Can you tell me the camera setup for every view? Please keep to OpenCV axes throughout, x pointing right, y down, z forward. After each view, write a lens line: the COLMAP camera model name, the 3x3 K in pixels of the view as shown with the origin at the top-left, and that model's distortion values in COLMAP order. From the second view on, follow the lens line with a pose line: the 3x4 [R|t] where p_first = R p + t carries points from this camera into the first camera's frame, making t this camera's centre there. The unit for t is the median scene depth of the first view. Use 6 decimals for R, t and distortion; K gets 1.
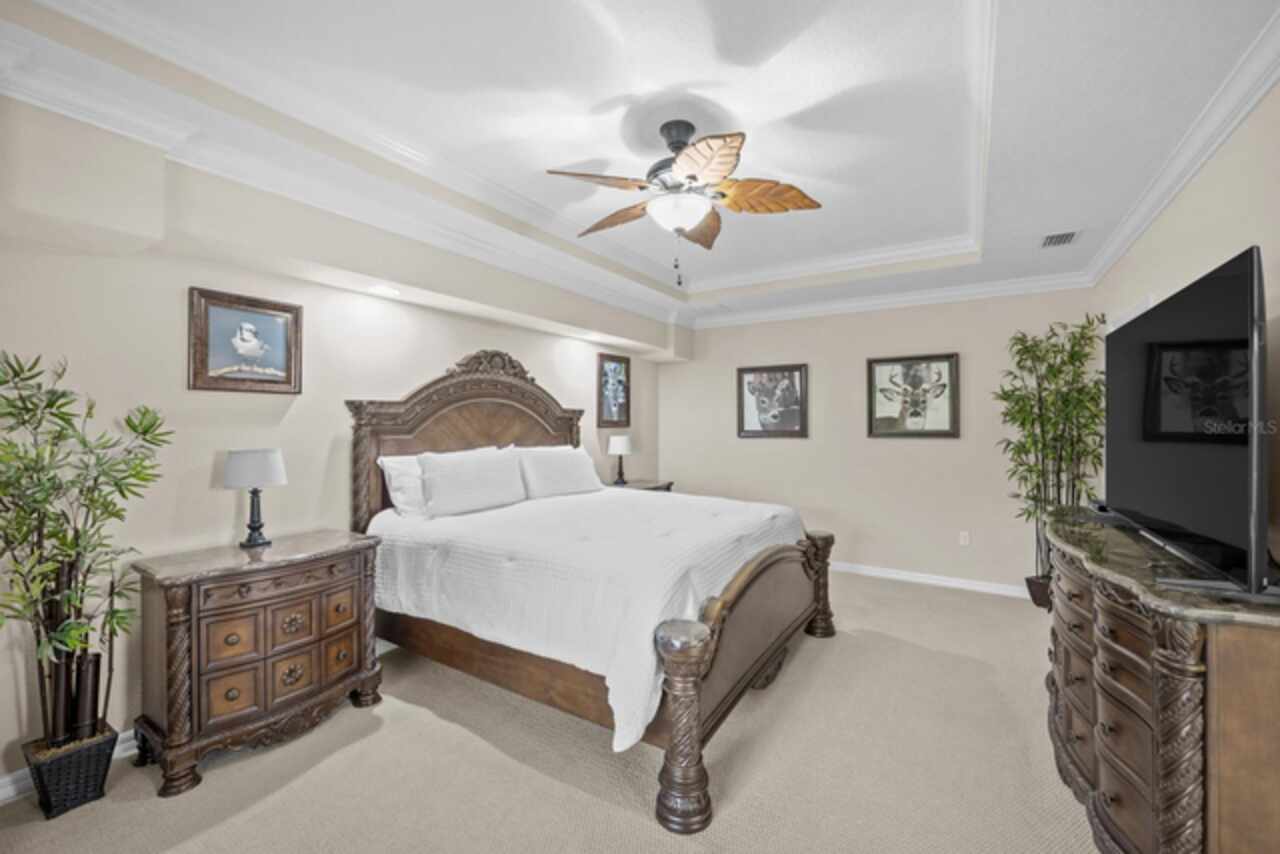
lens RADIAL K [[522.3, 0, 643.2], [0, 522.3, 417.2], [0, 0, 1]] dist [-0.002417, 0.000118]
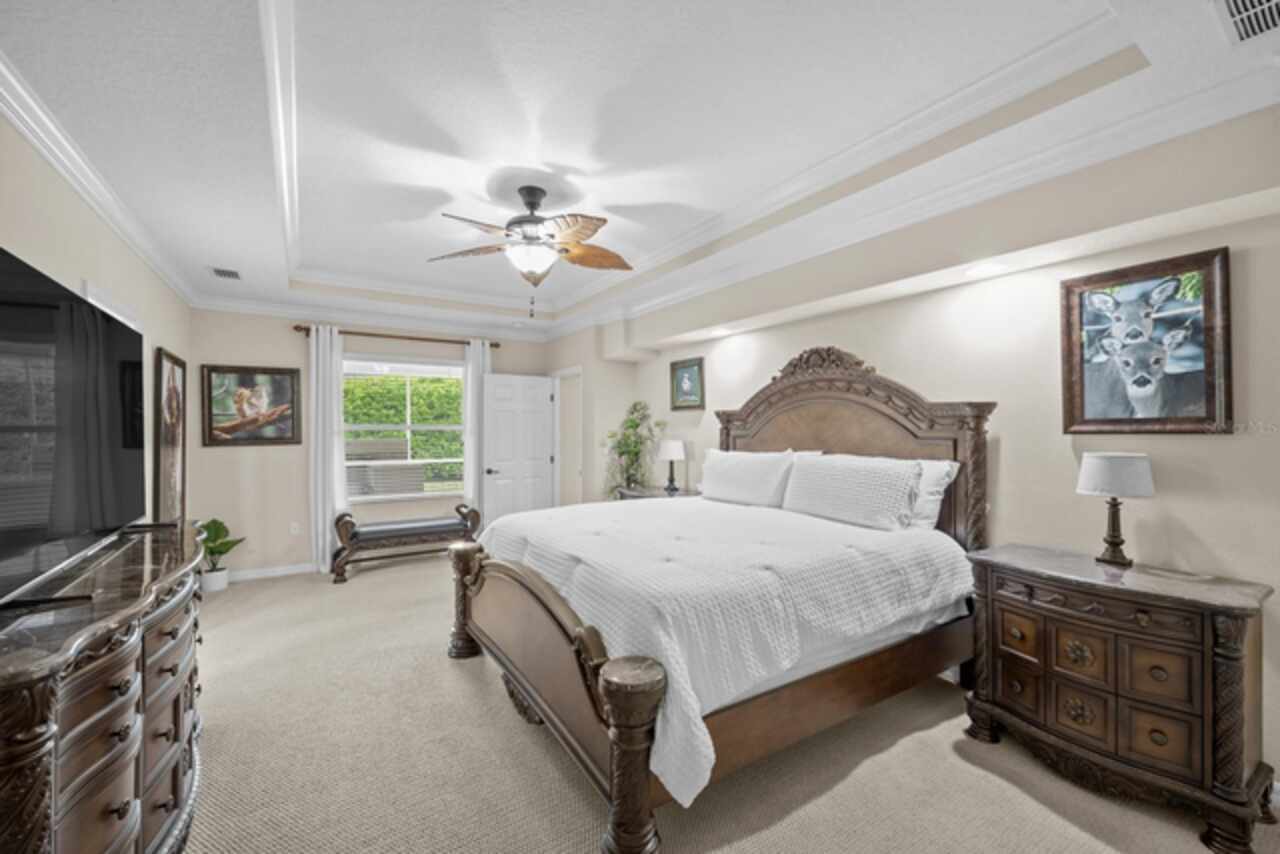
lens RADIAL K [[522.3, 0, 639.2], [0, 522.3, 432.8], [0, 0, 1]] dist [-0.002417, 0.000118]
pose [[-0.422840, 0.010651, -0.906142, 0.515763], [0.015346, 0.999872, 0.004591, 0.010383], [0.906074, -0.011965, -0.422950, 0.827110]]
